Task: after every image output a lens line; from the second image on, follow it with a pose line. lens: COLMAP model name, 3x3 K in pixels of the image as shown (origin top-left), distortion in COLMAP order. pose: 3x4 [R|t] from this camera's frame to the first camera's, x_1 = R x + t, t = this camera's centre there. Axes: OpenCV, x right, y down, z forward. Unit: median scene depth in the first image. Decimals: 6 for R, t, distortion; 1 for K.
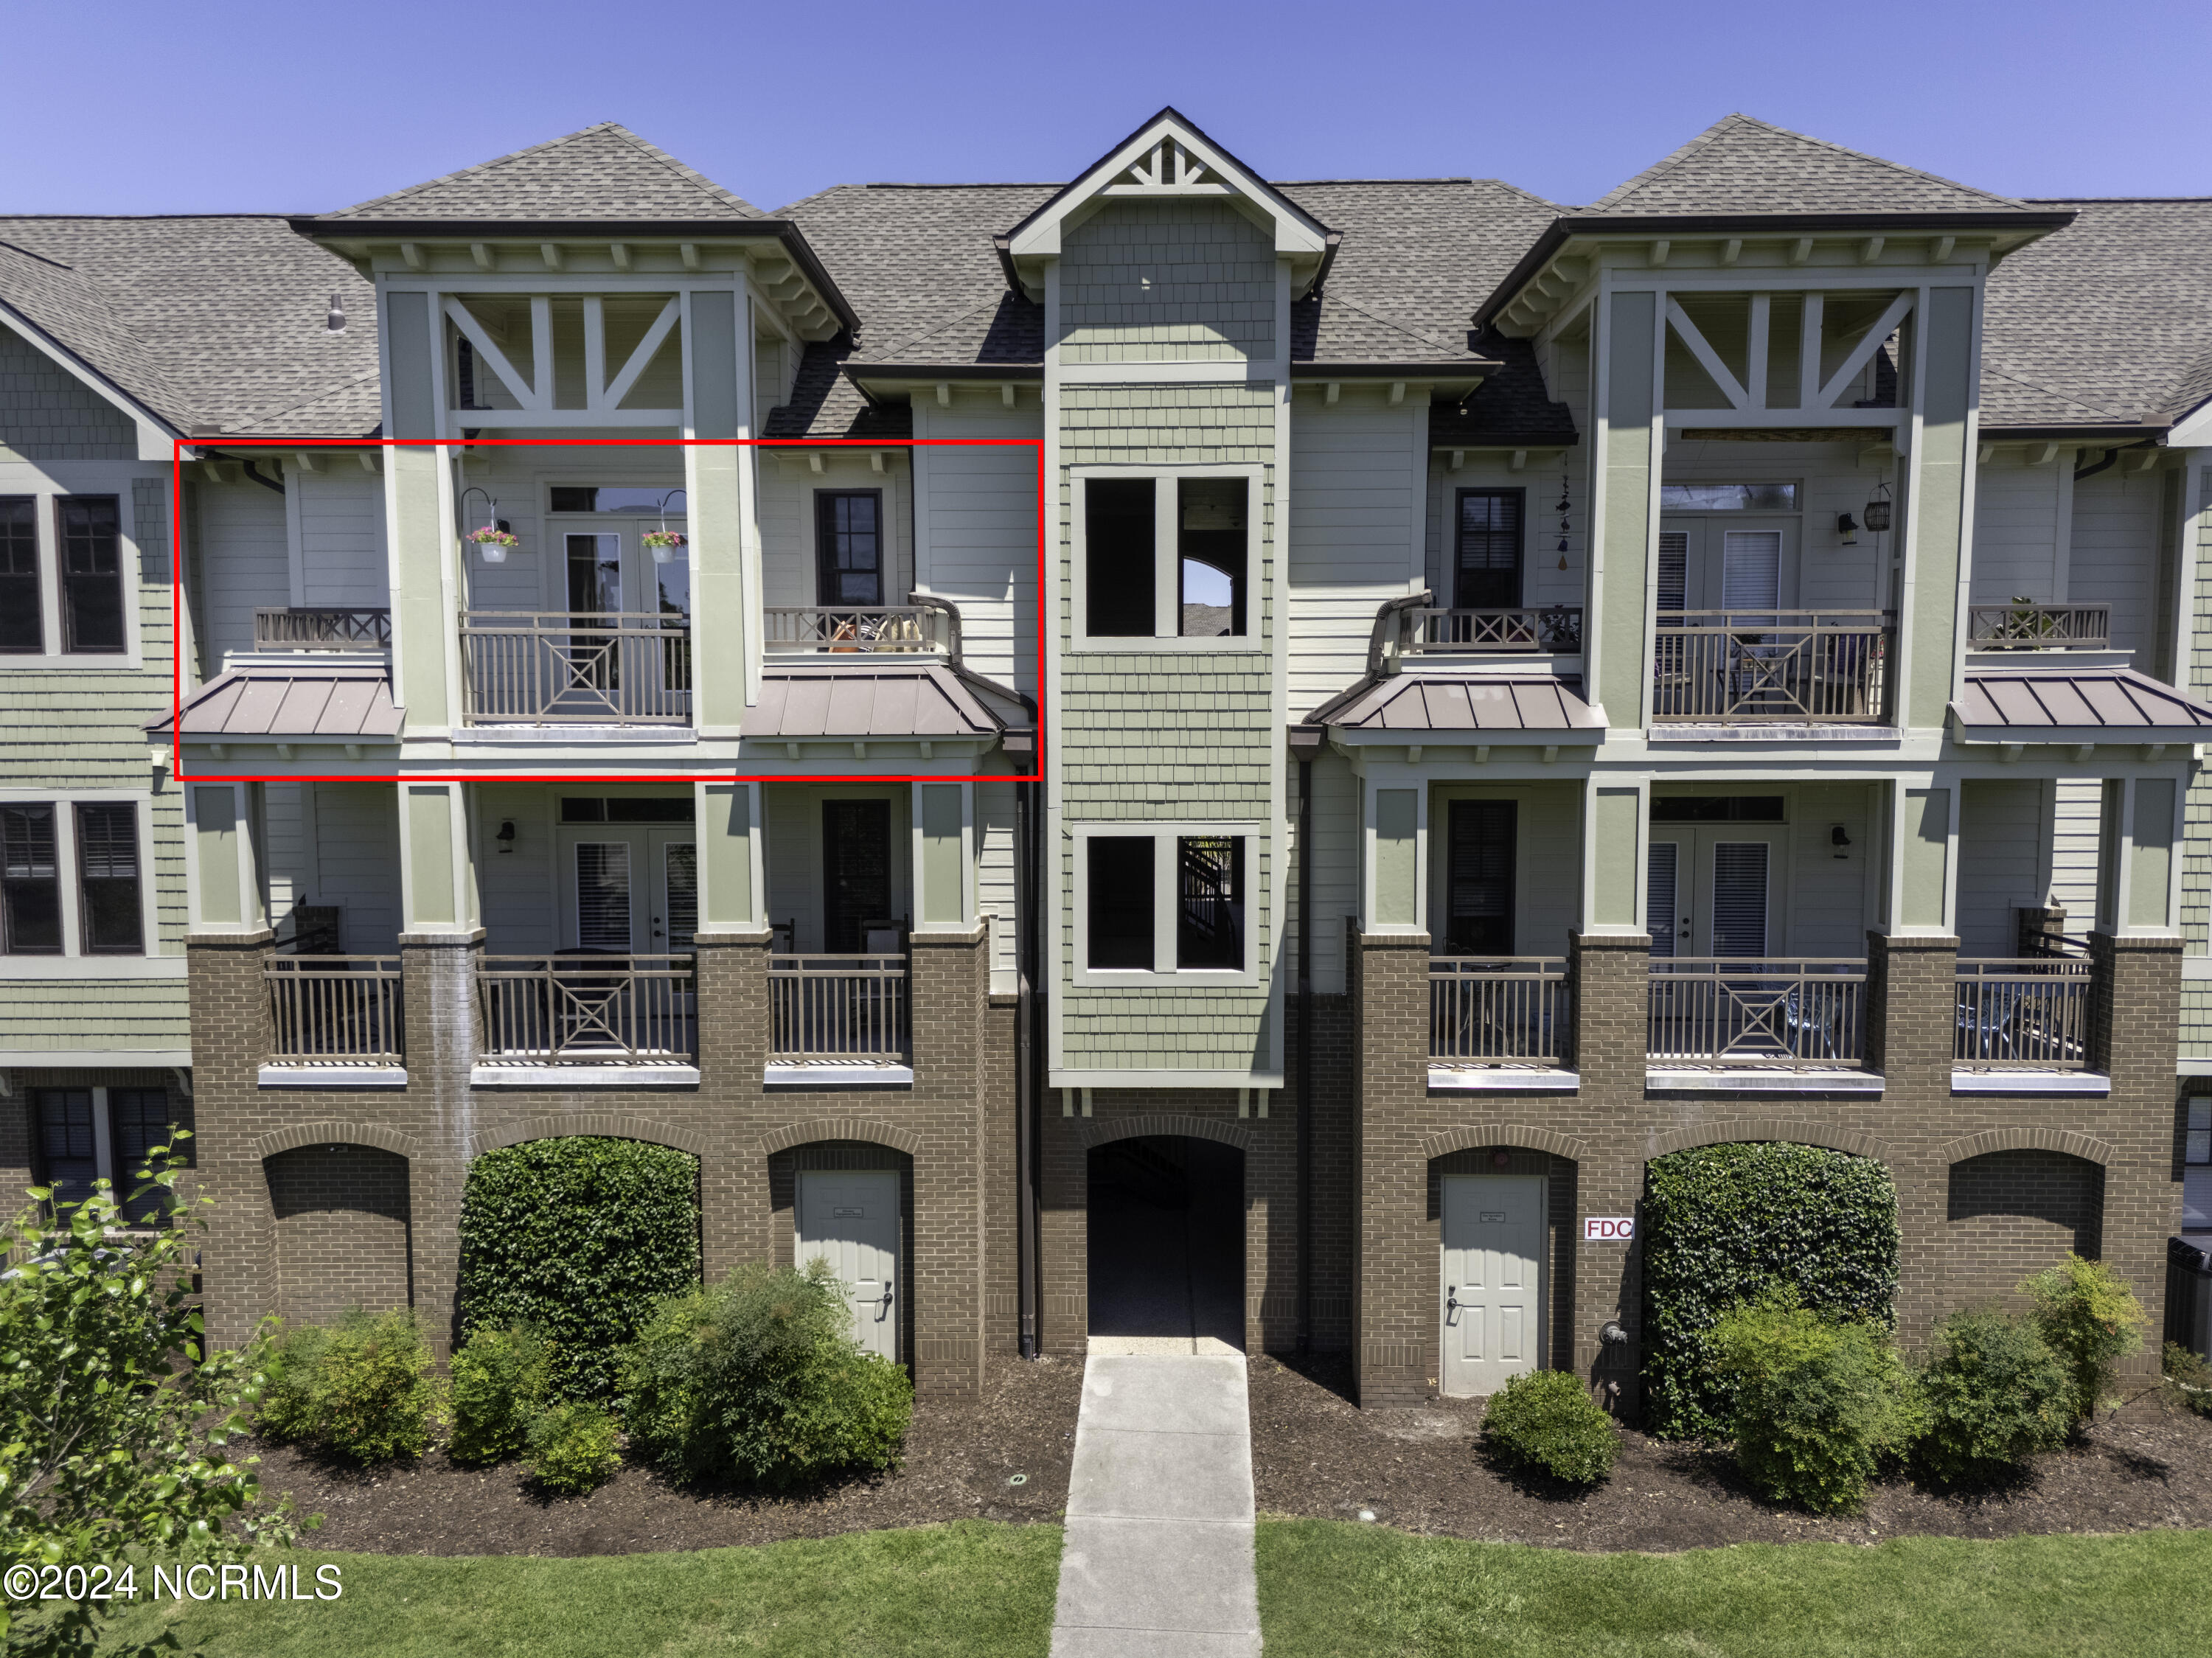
lens RADIAL K [[1620.6, 0, 1113.4], [0, 1620.6, 823.8], [0, 0, 1]] dist [0.038492, -0.009971]
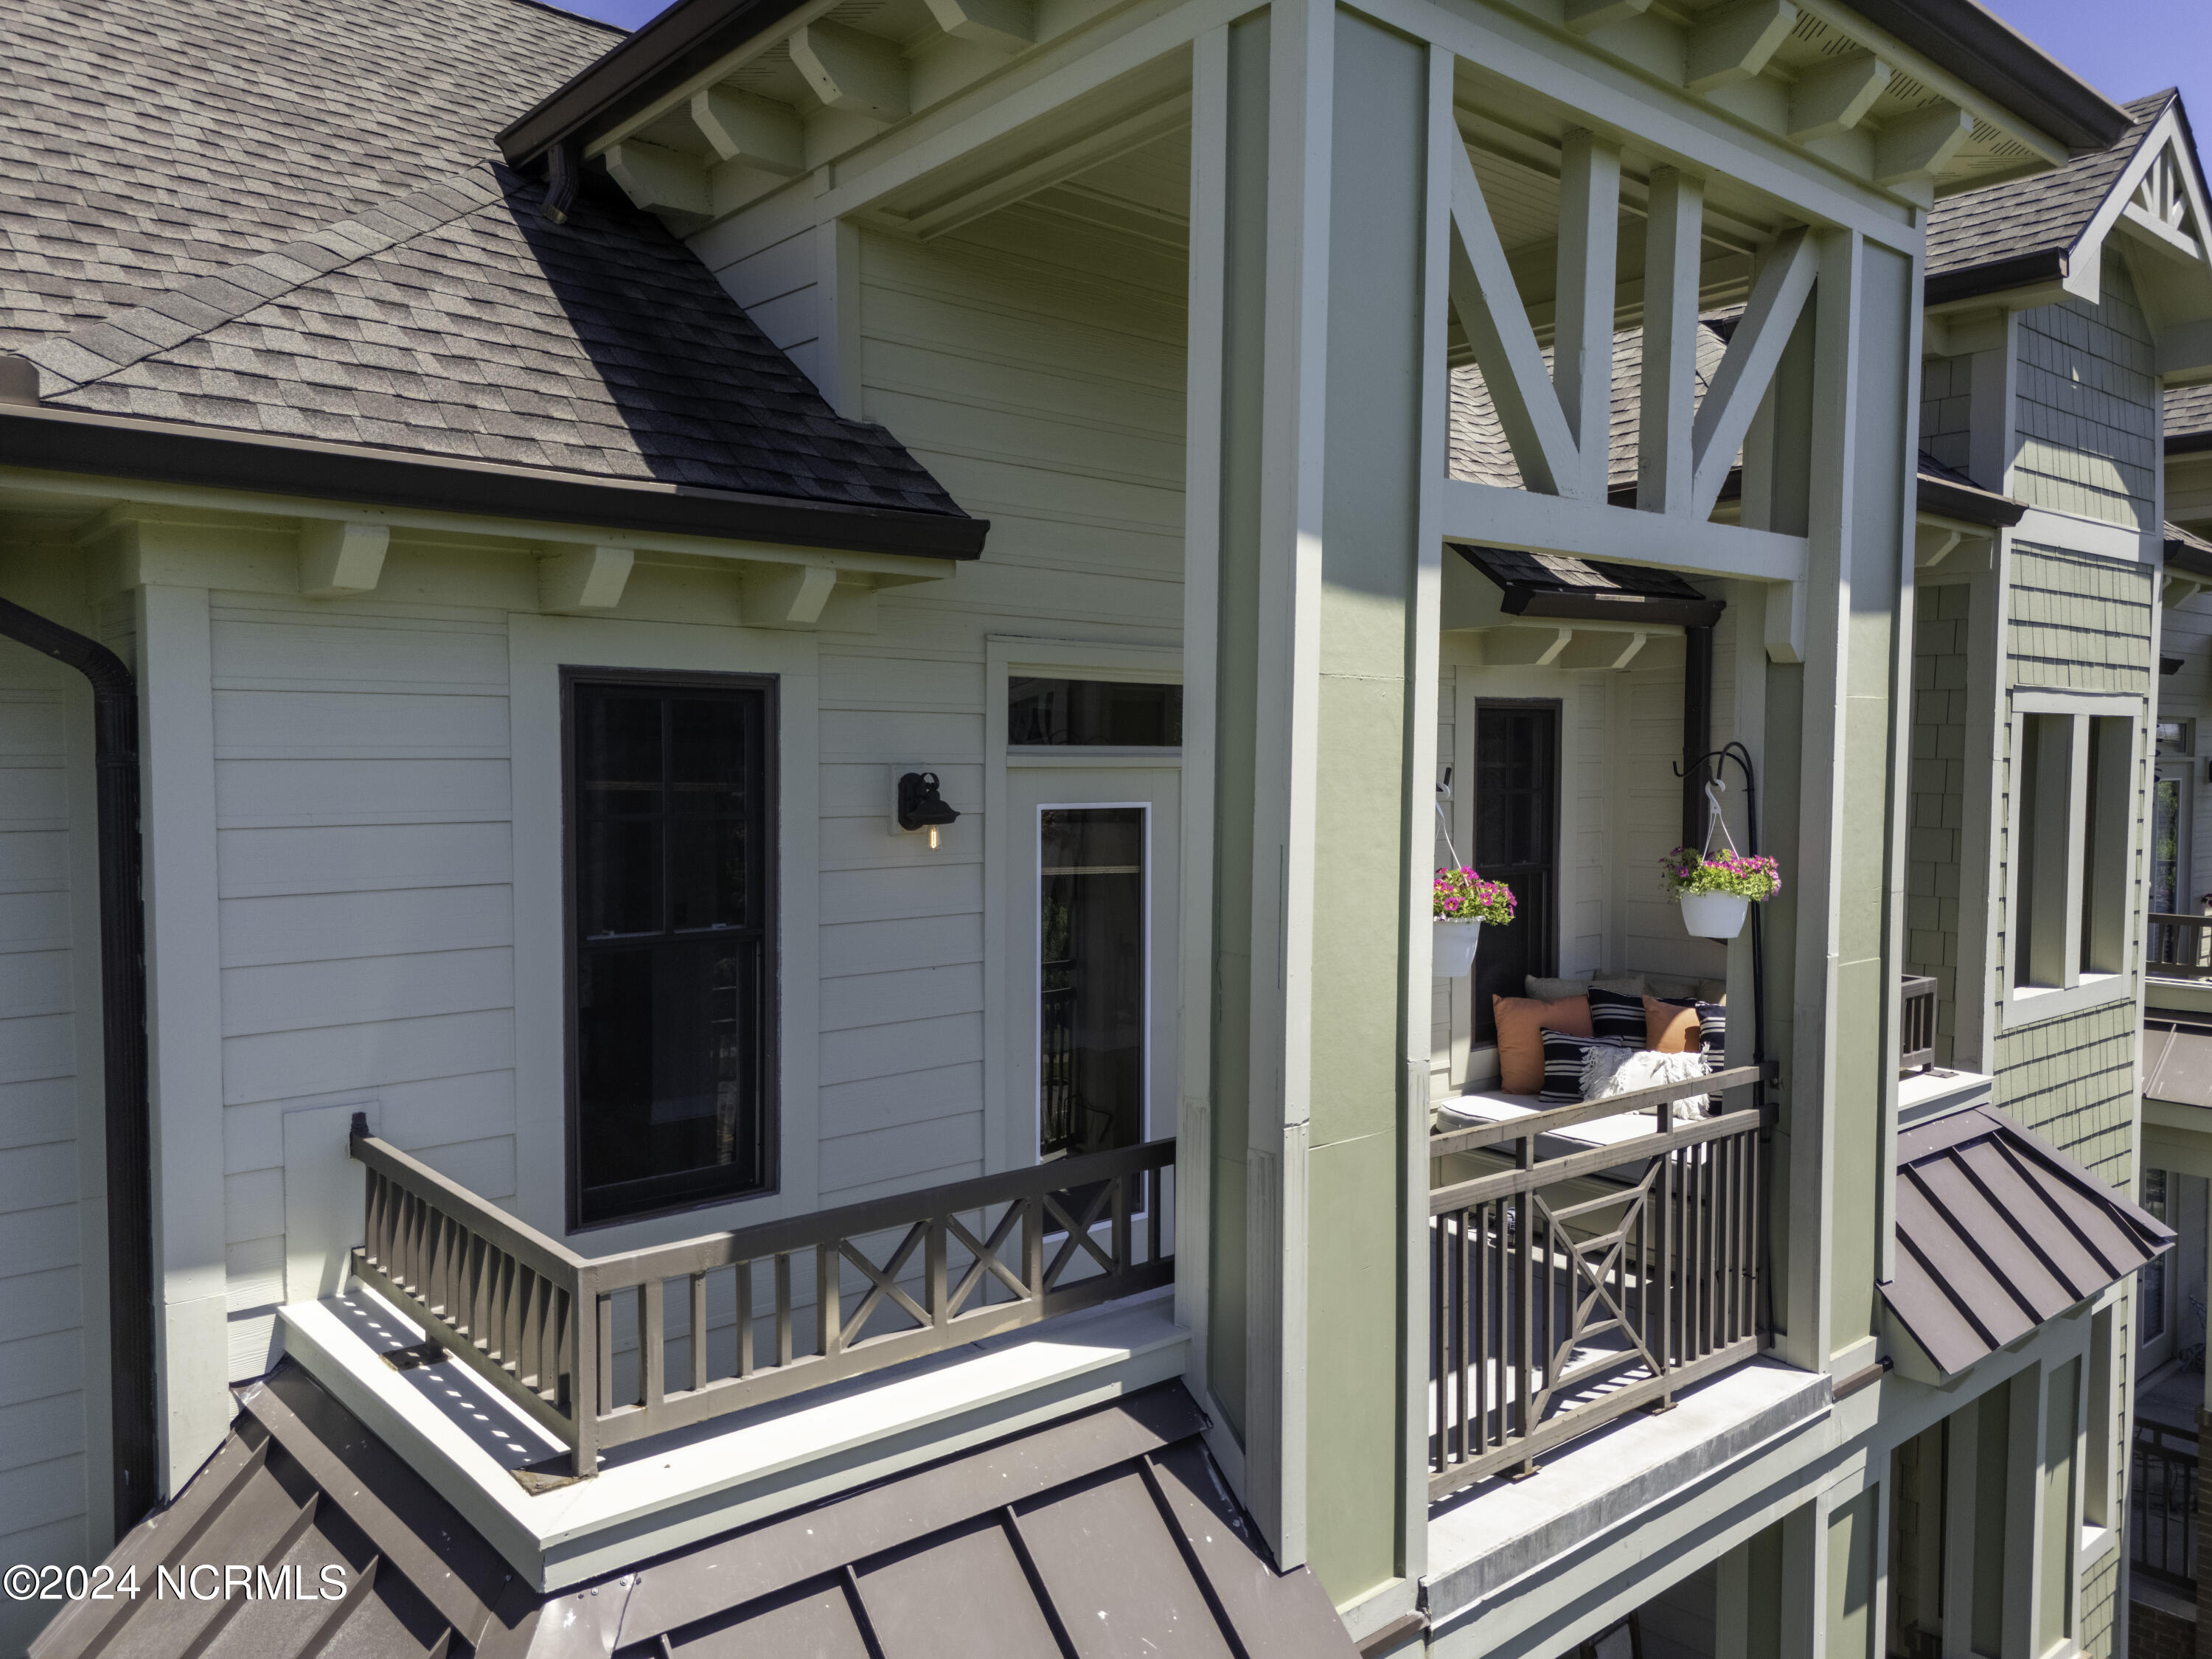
lens RADIAL K [[1620.8, 0, 1113.4], [0, 1620.8, 824.3], [0, 0, 1]] dist [0.038492, -0.009971]
pose [[0.746511, -0.027681, 0.664797, -0.615935], [0.054819, 0.998296, -0.019989, -0.183092], [-0.663111, 0.051366, 0.746756, 0.799931]]
